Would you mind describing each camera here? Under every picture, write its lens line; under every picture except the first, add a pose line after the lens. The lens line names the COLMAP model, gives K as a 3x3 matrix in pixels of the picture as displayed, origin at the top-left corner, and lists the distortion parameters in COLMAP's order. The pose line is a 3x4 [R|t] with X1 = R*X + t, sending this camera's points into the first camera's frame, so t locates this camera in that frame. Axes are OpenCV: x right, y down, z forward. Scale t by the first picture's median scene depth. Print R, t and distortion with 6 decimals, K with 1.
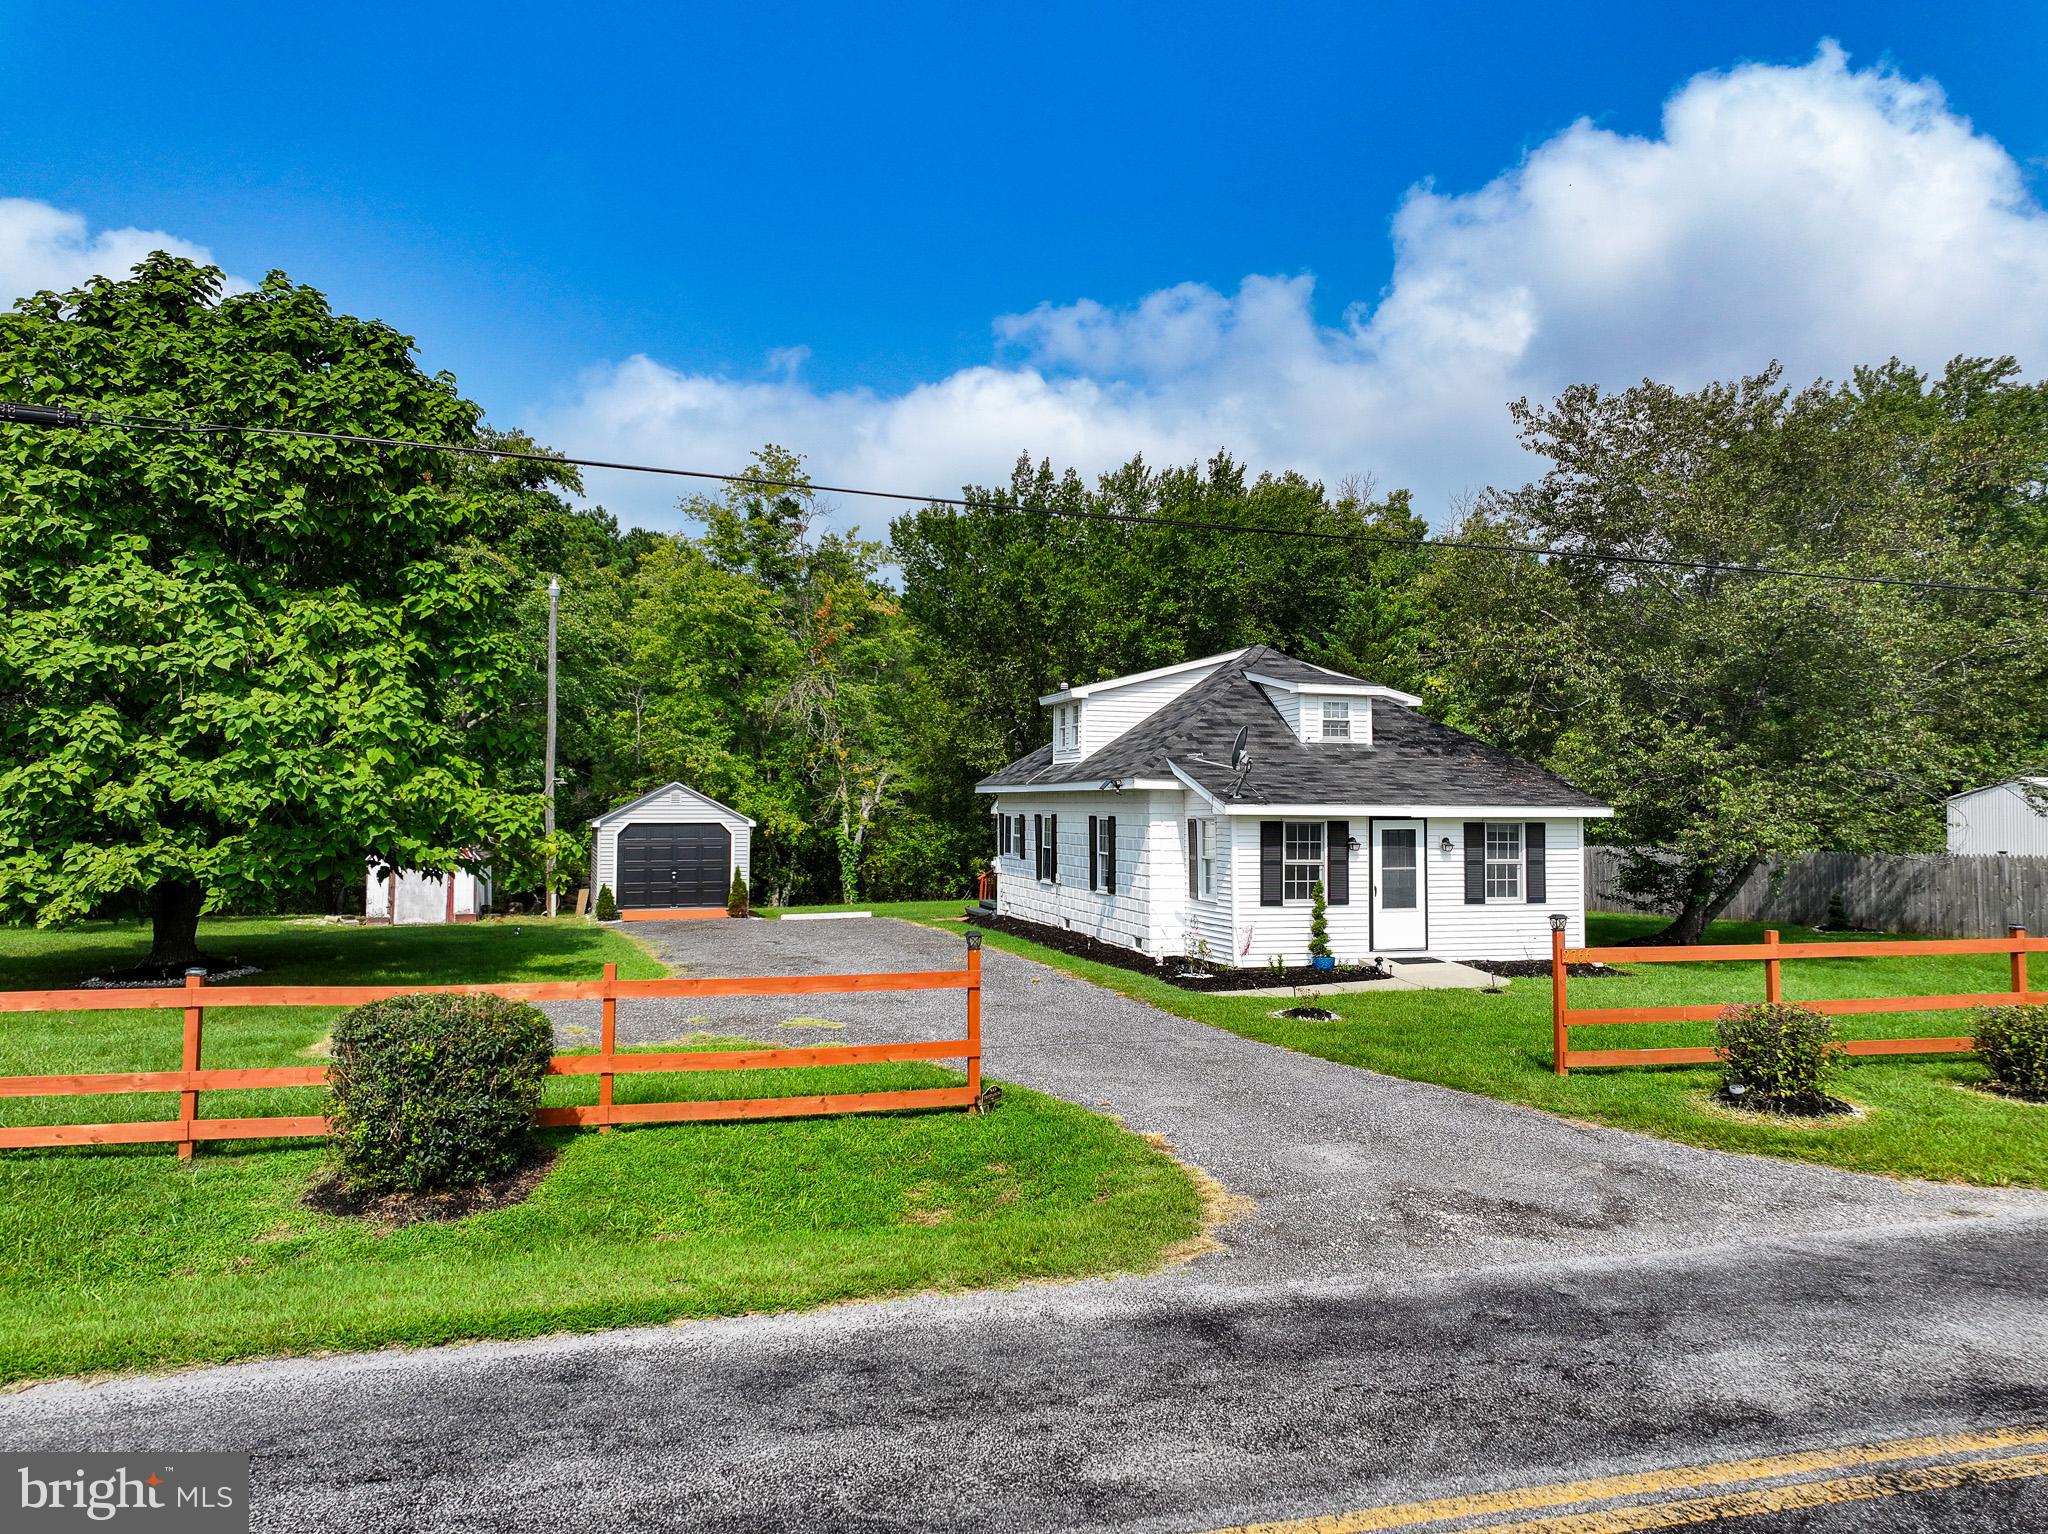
lens RADIAL K [[1444.6, 0, 1041.4], [0, 1444.6, 762.7], [0, 0, 1]] dist [-0.006005, 0.022882]
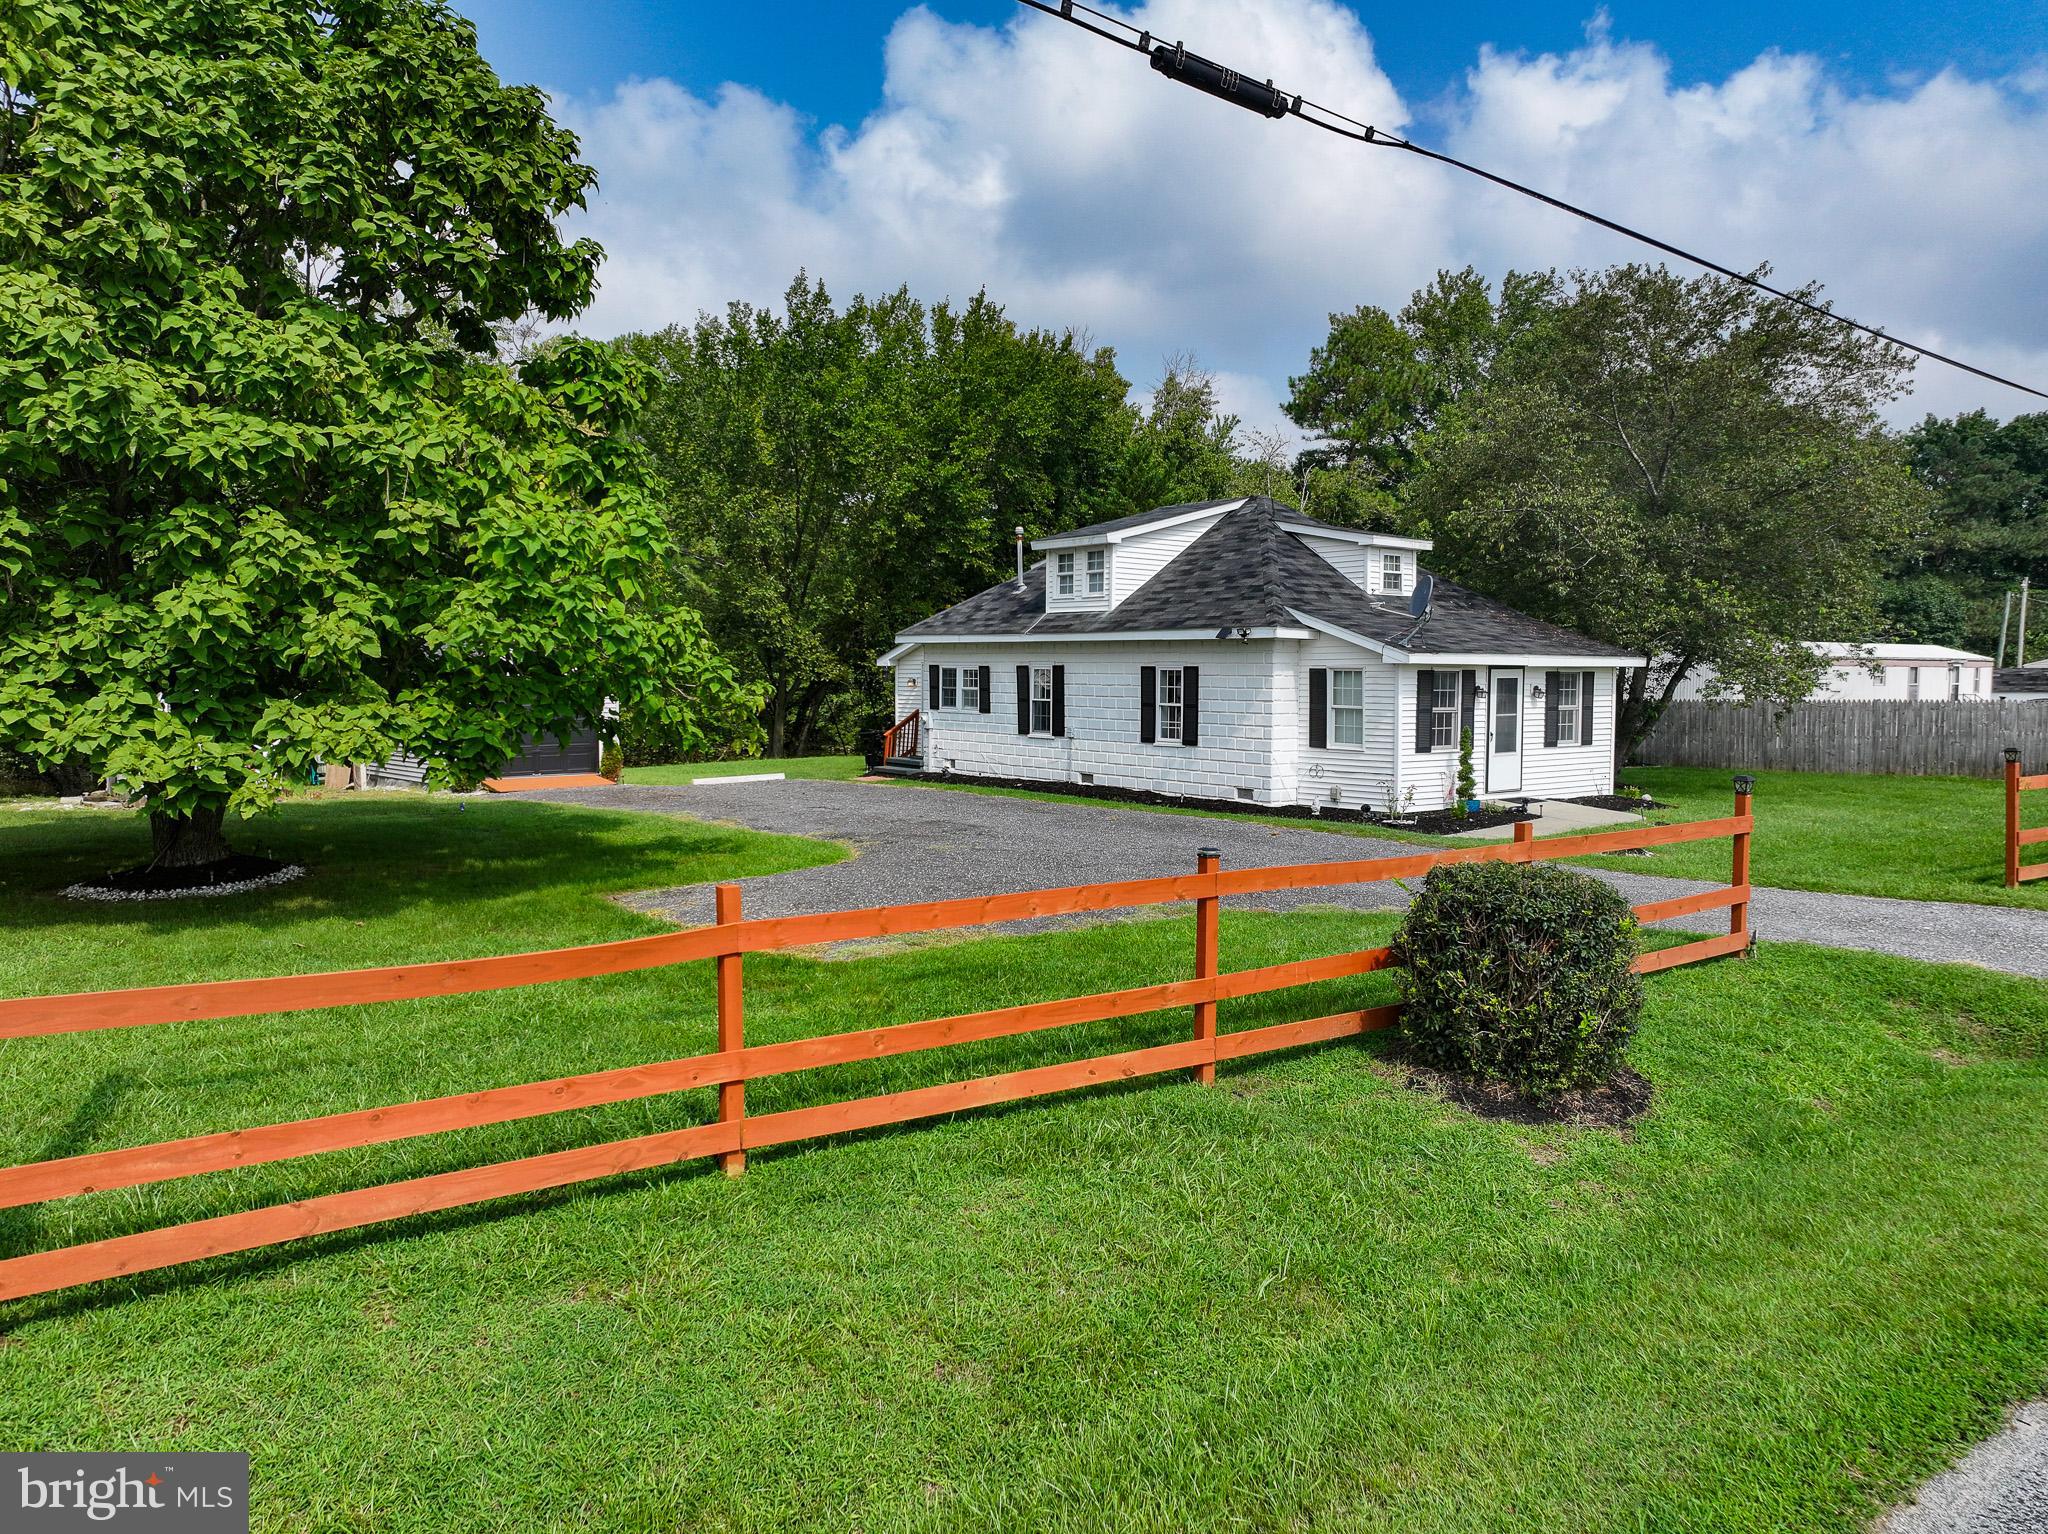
lens RADIAL K [[1444.6, 0, 1042.8], [0, 1444.6, 760.7], [0, 0, 1]] dist [-0.006005, 0.022882]
pose [[0.920581, -0.025410, 0.389724, -0.467899], [-0.012658, 0.995416, 0.094801, 0.010153], [-0.390346, -0.092206, 0.916039, 0.152747]]
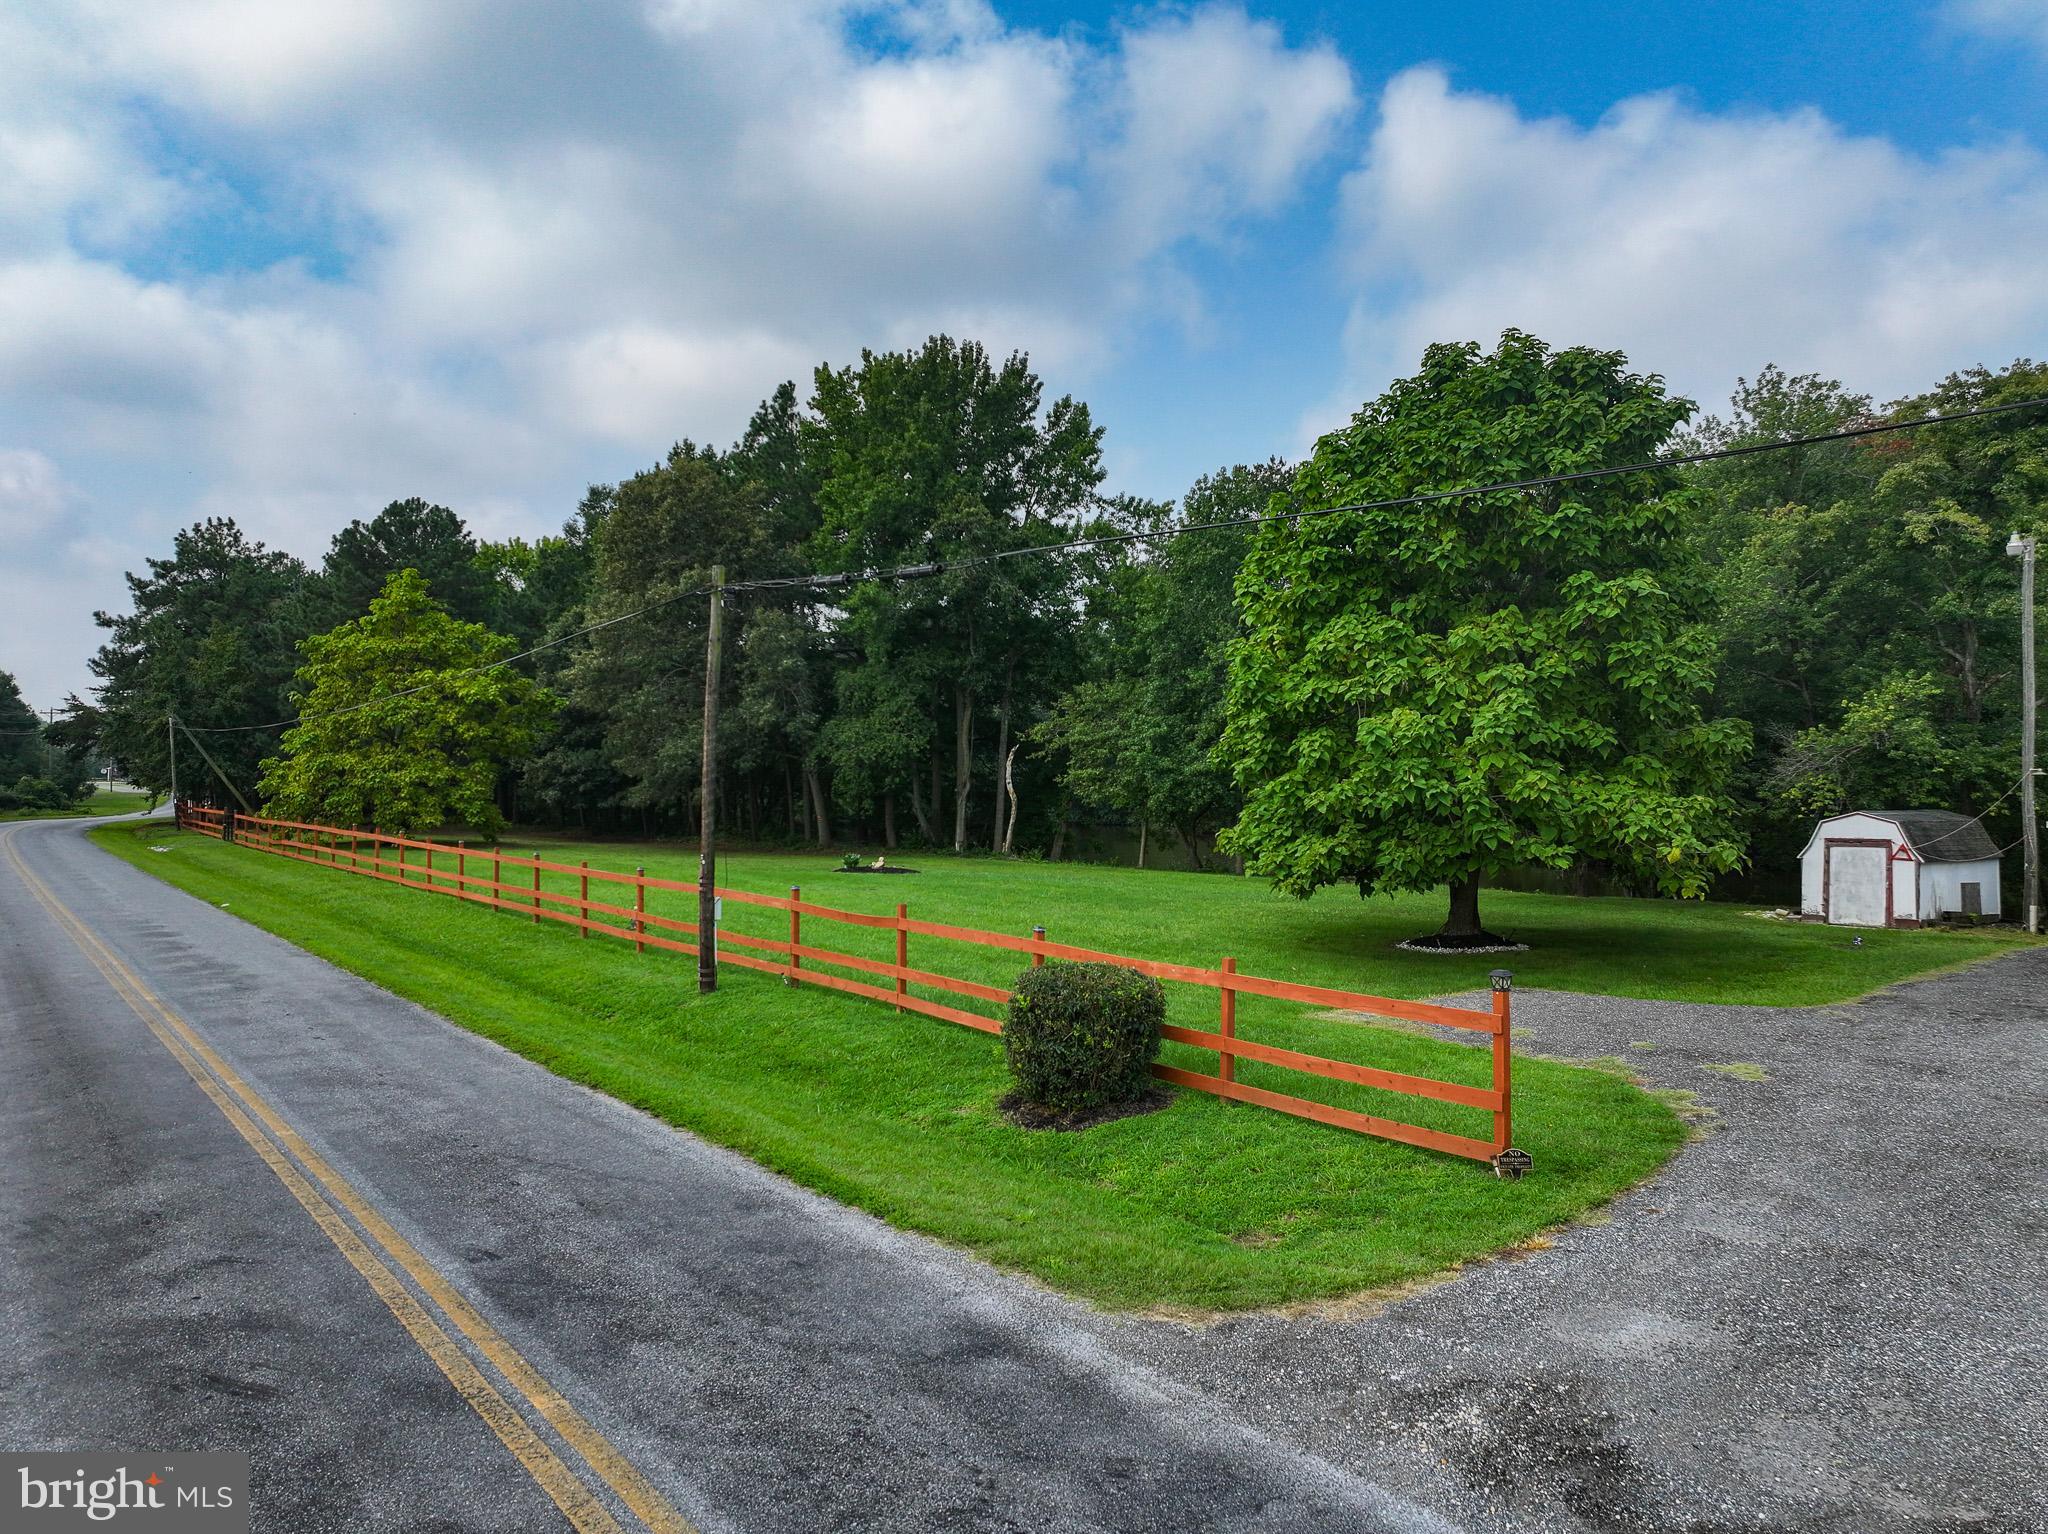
lens RADIAL K [[1444.6, 0, 1019.4], [0, 1444.6, 767.5], [0, 0, 1]] dist [-0.006005, 0.022882]
pose [[0.372270, -0.010990, -0.928059, 0.358944], [0.027525, 0.999621, -0.000796, -0.008556], [0.927716, -0.025248, 0.372431, 0.213370]]
